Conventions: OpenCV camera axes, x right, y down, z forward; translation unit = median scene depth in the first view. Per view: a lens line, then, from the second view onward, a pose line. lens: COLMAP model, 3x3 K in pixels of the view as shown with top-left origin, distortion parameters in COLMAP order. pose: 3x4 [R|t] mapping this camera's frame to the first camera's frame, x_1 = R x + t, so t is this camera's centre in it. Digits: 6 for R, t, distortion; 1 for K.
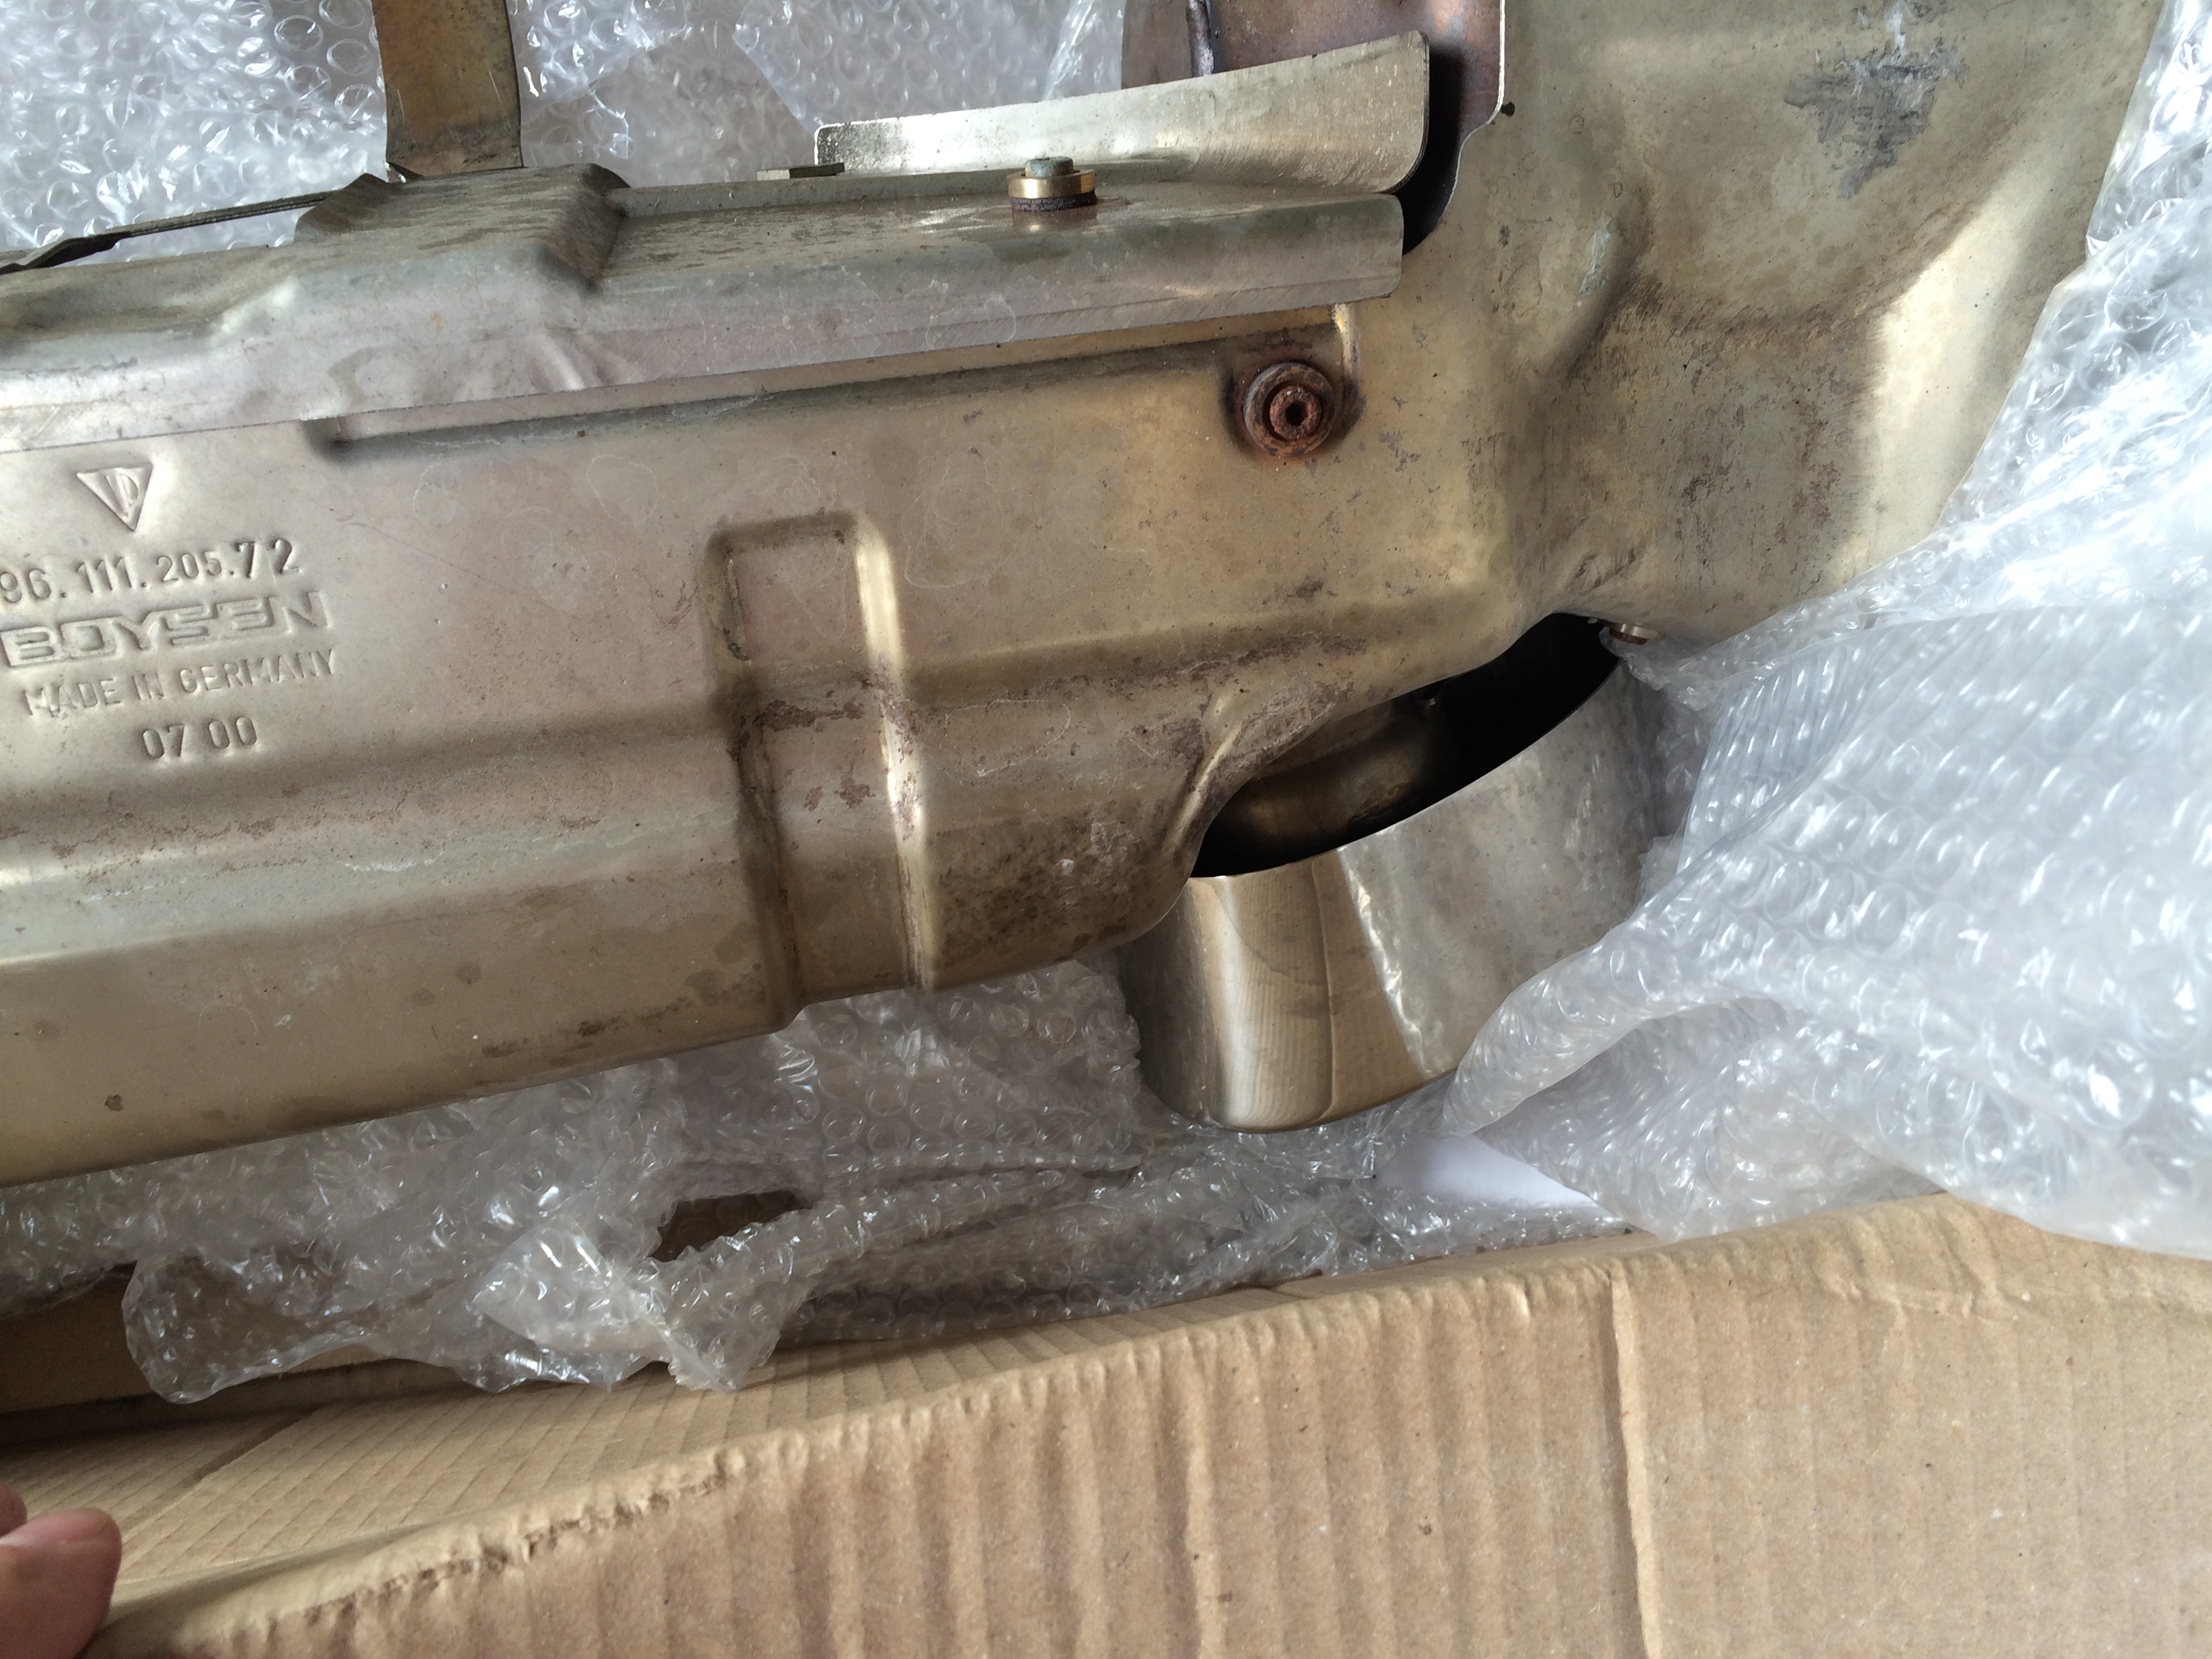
lens RADIAL K [[1976.5, 0, 1051.6], [0, 1976.5, 828.6], [0, 0, 1]] dist [0.051209, -0.006813]
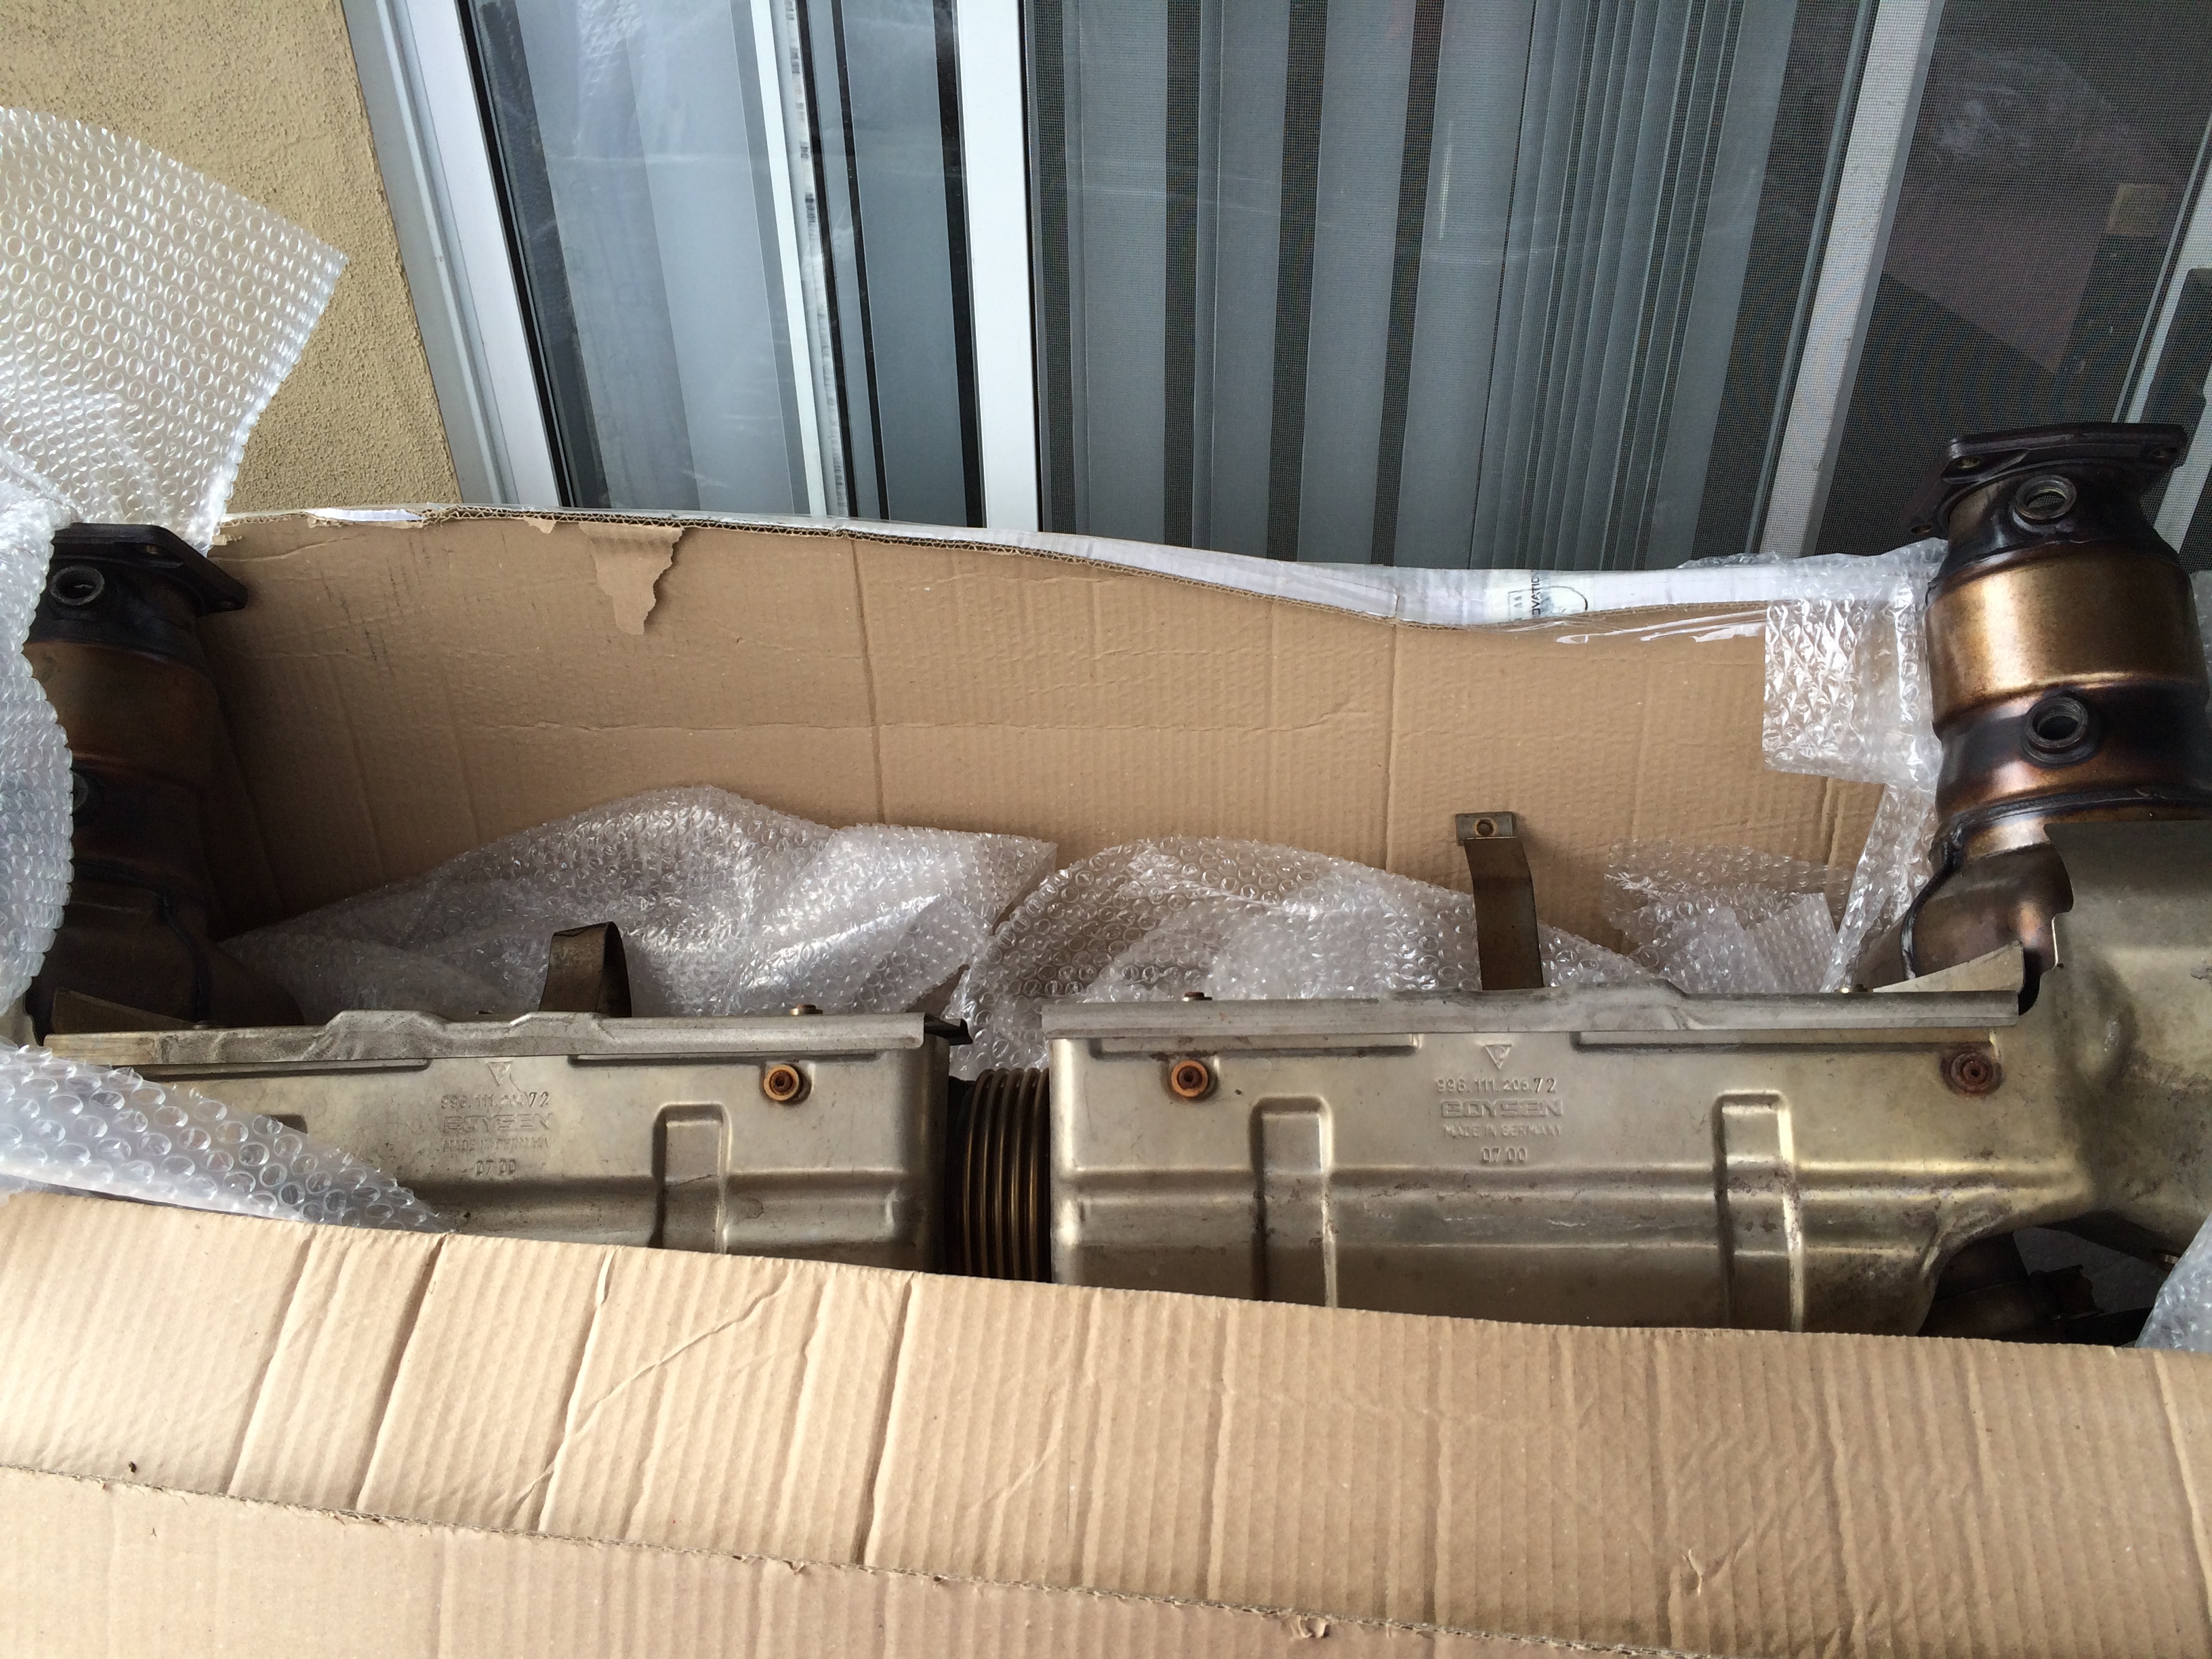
lens RADIAL K [[1976.5, 0, 1051.6], [0, 1976.5, 828.6], [0, 0, 1]] dist [0.051209, -0.006813]
pose [[0.960860, 0.027722, -0.275644, -0.291846], [-0.177923, 0.824408, -0.537304, 1.045846], [0.212348, 0.565317, 0.797073, -1.330228]]
